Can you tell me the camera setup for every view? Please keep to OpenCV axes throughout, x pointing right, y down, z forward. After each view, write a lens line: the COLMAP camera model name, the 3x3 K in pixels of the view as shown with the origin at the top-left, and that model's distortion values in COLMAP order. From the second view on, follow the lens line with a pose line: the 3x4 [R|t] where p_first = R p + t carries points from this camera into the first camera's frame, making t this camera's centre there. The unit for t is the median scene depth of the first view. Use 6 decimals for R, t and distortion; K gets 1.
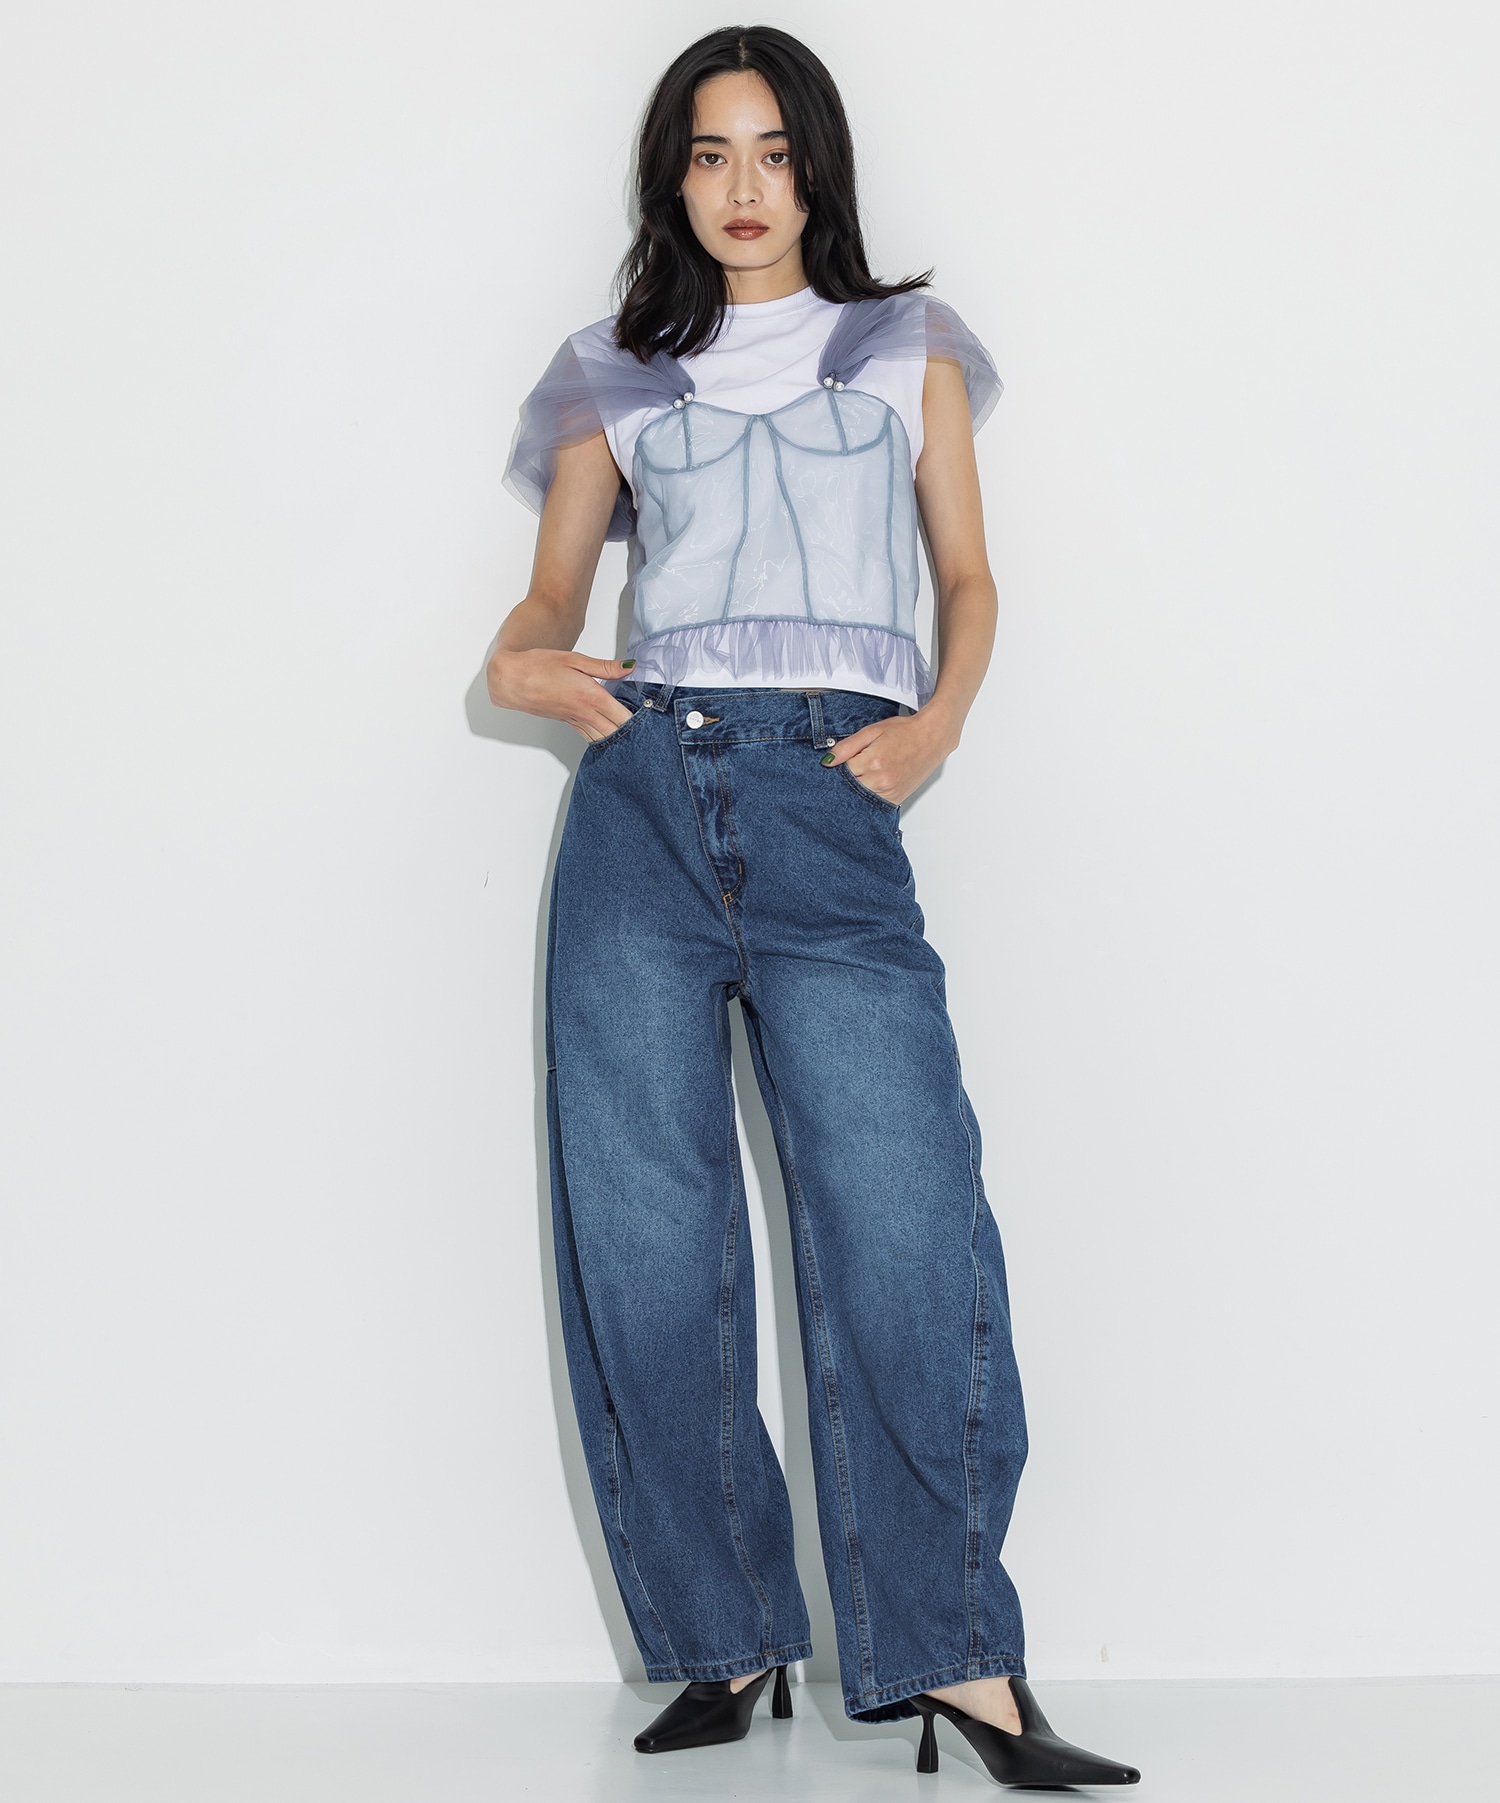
lens RADIAL K [[2994.6, 0, 750.0], [0, 2994.6, 901.5], [0, 0, 1]] dist [-0.040147, 1.733909]
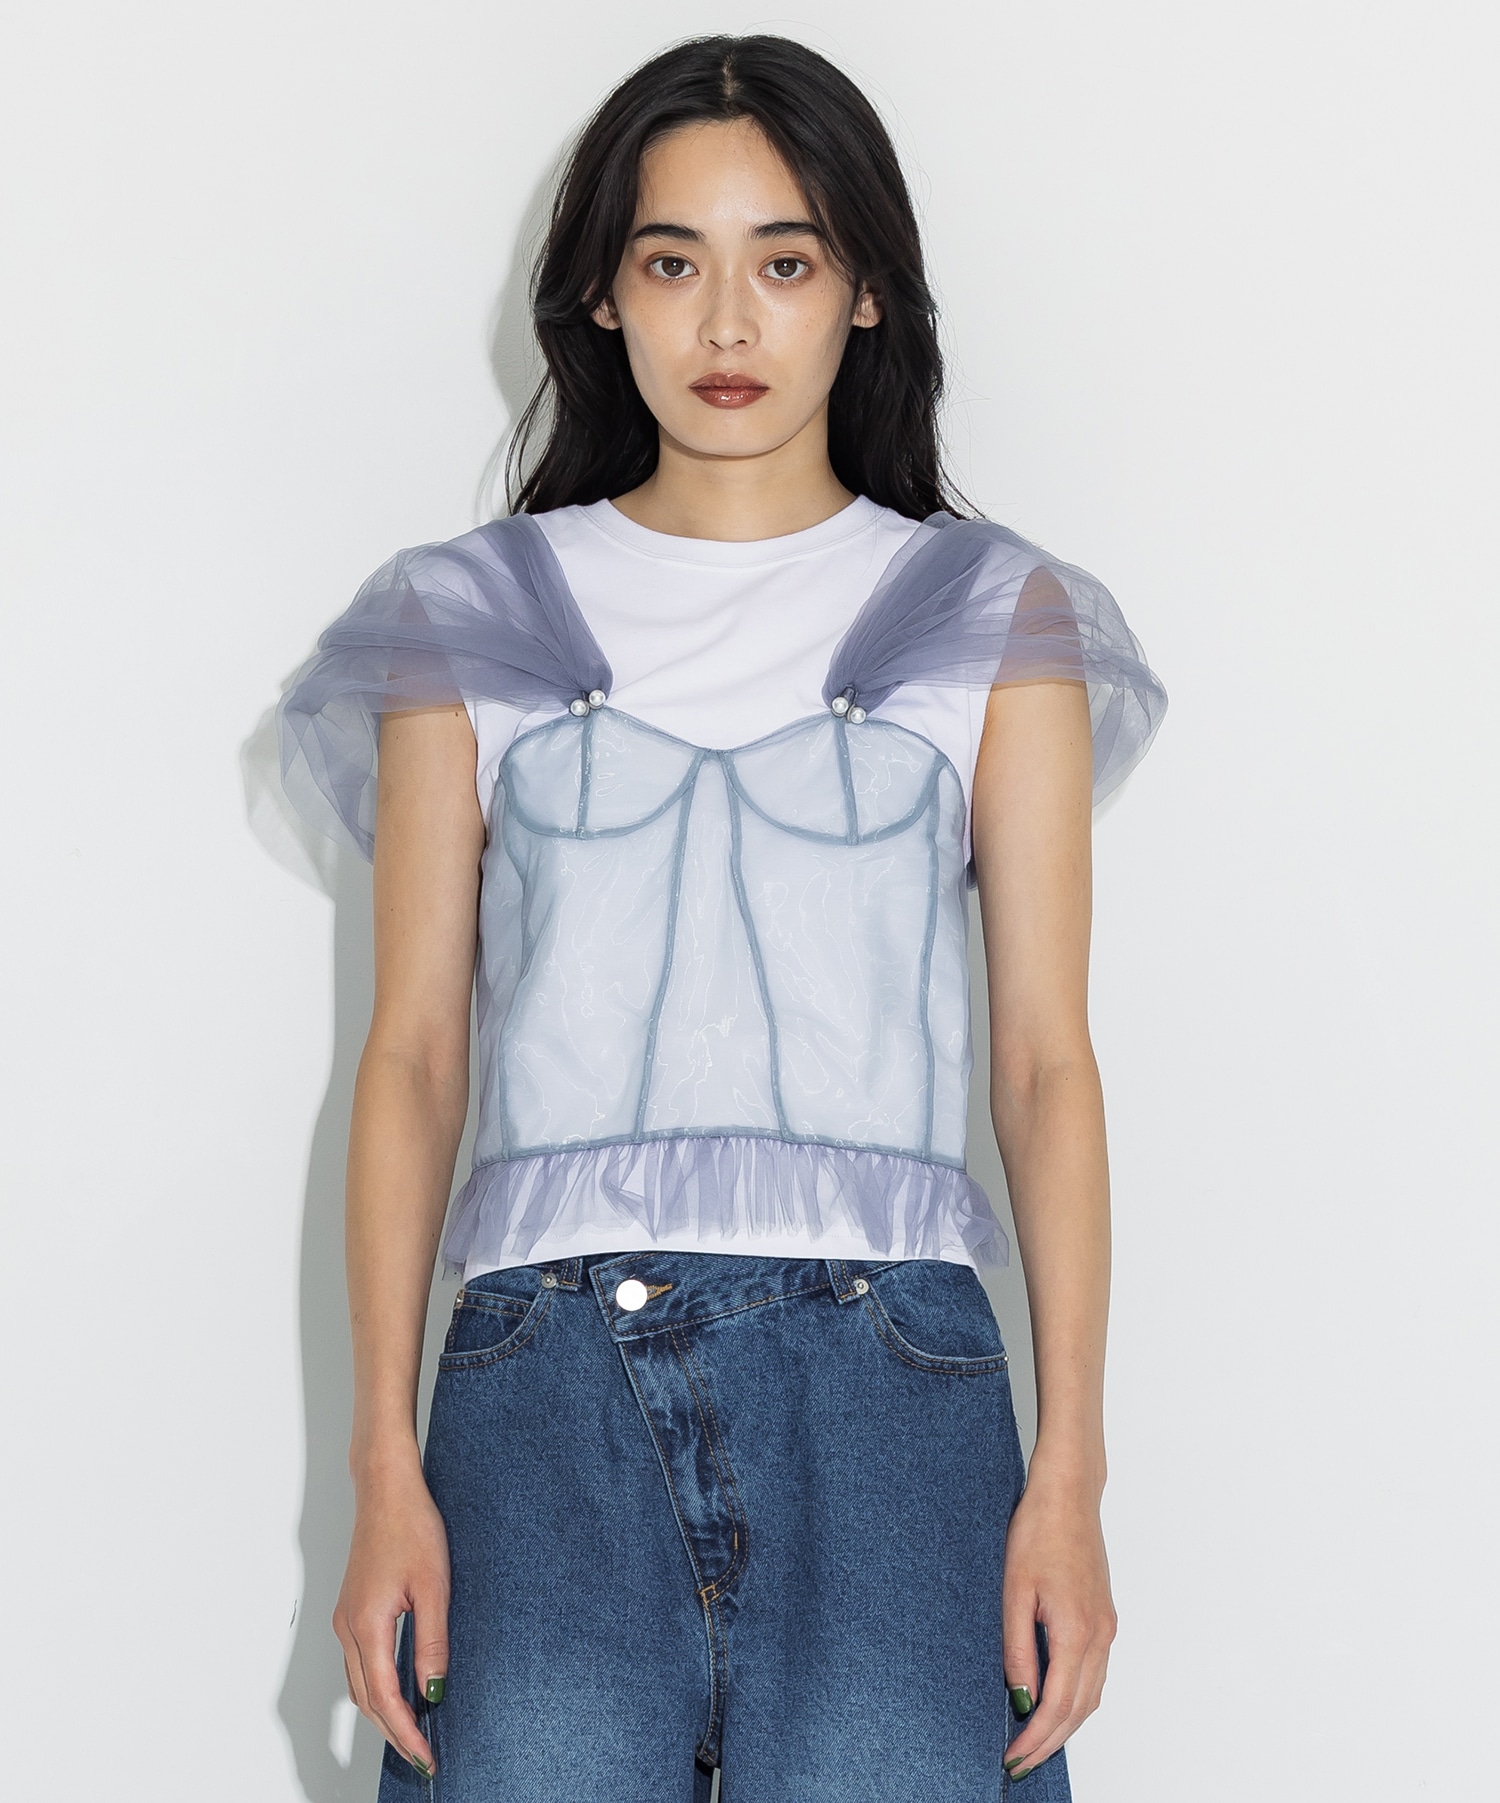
lens RADIAL K [[2994.6, 0, 750.0], [0, 2994.6, 901.5], [0, 0, 1]] dist [-0.040147, 1.733909]
pose [[0.990168, 0.010549, 0.139486, -0.074091], [0.027813, 0.962397, -0.270220, 0.019397], [-0.137092, 0.271443, 0.952641, 0.488128]]
